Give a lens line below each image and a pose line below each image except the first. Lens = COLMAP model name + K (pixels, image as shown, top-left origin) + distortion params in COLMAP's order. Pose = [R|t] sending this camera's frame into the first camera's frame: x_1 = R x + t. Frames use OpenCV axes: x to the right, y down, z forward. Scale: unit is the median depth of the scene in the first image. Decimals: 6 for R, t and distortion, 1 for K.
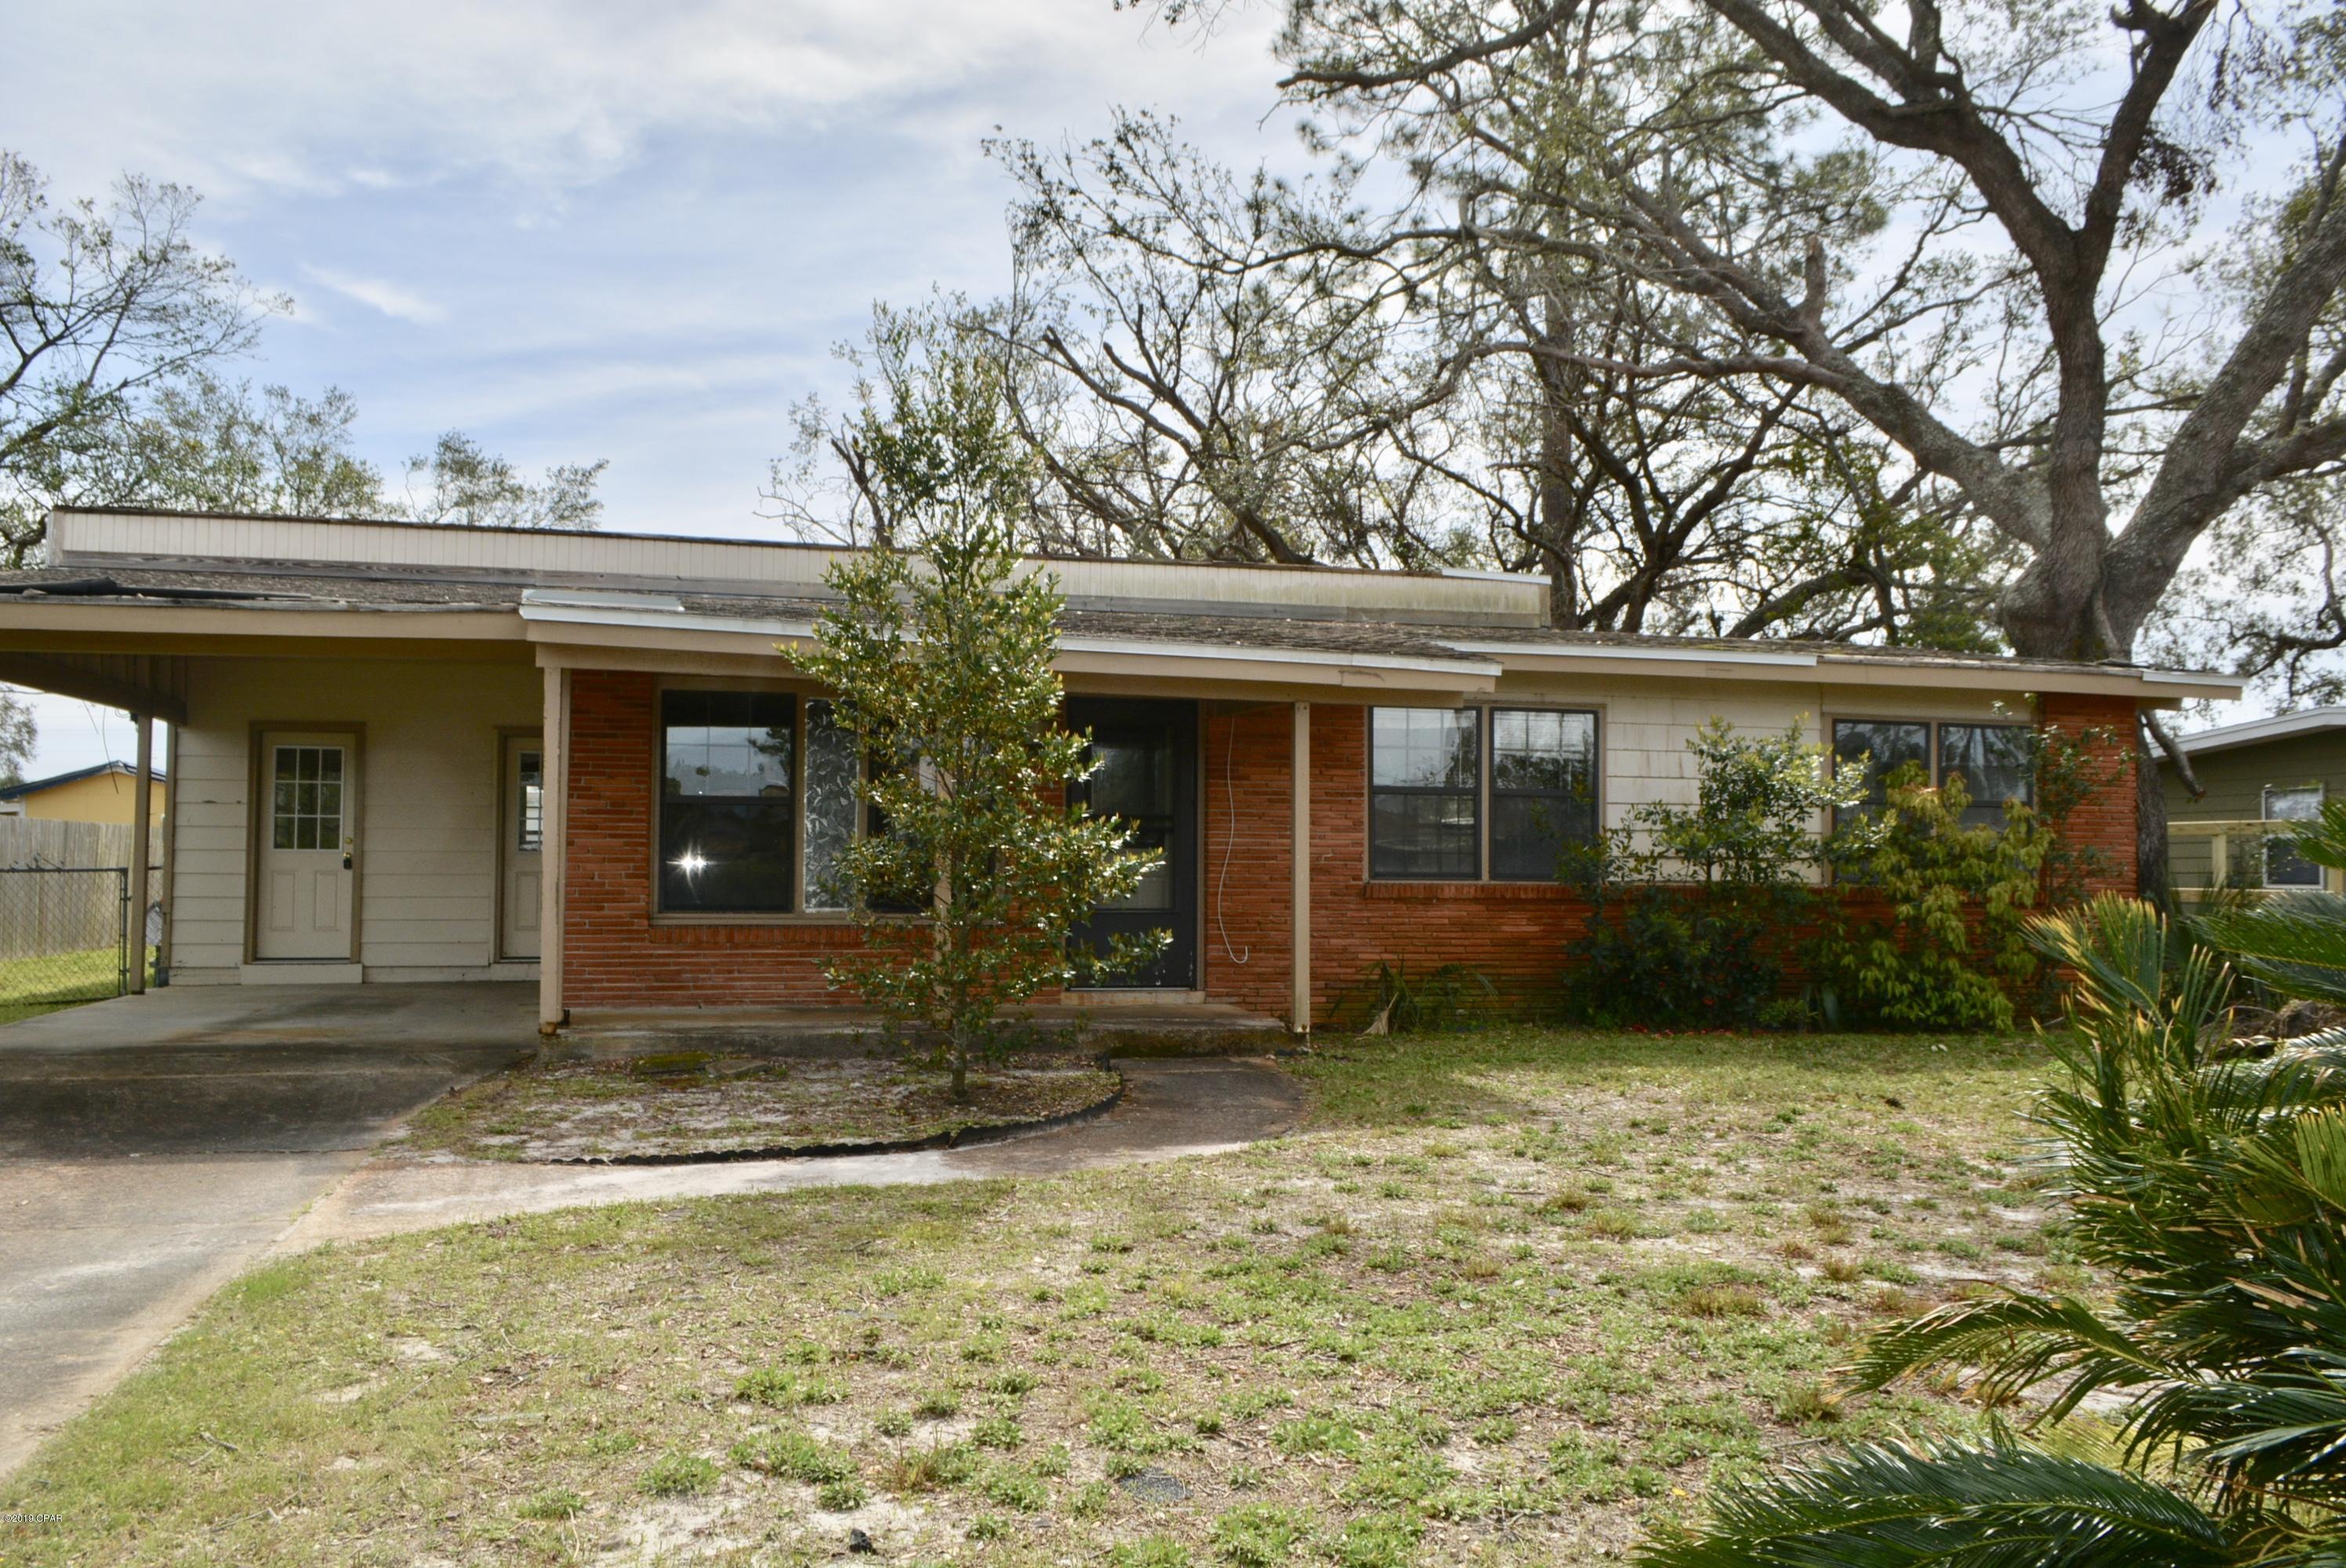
lens RADIAL K [[1842.5, 0, 1182.1], [0, 1842.5, 811.7], [0, 0, 1]] dist [-0.019377, 0.004624]
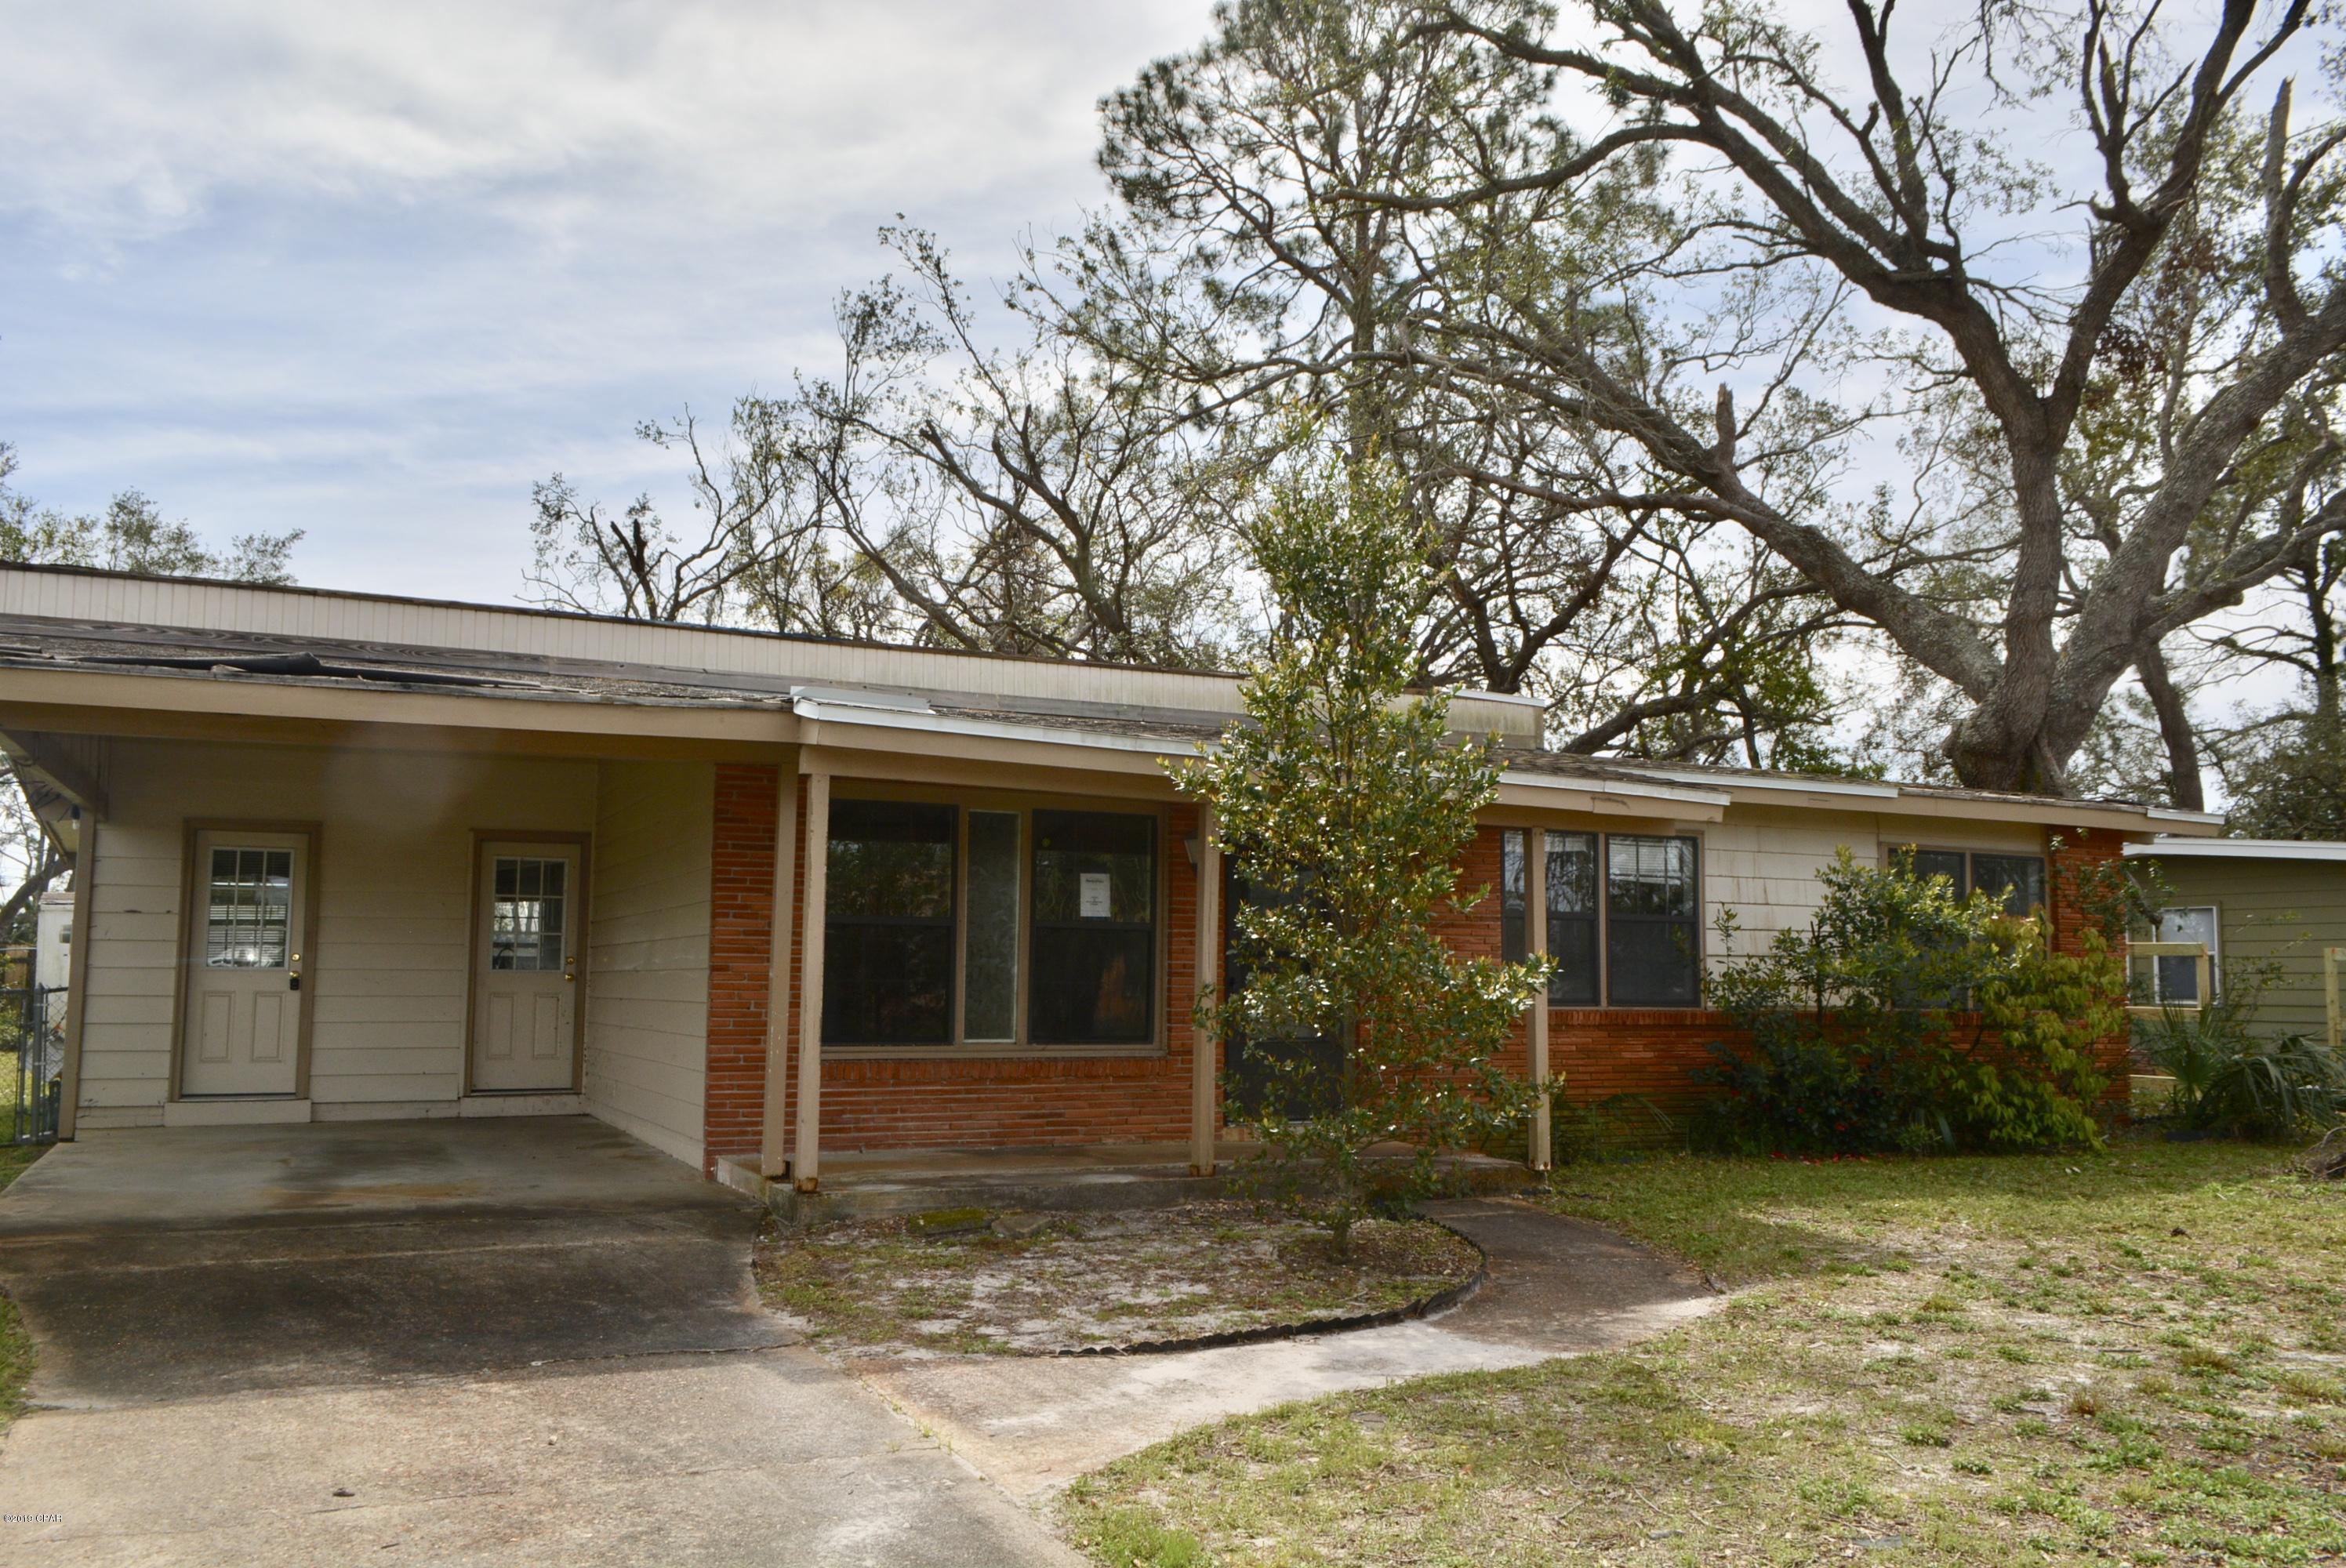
lens RADIAL K [[1842.5, 0, 1182.1], [0, 1842.5, 811.7], [0, 0, 1]] dist [-0.019377, 0.004624]
pose [[0.978764, 0.021065, 0.203904, -0.225556], [-0.009510, 0.998301, -0.057486, -0.007179], [-0.204768, 0.054326, 0.977302, 0.062054]]
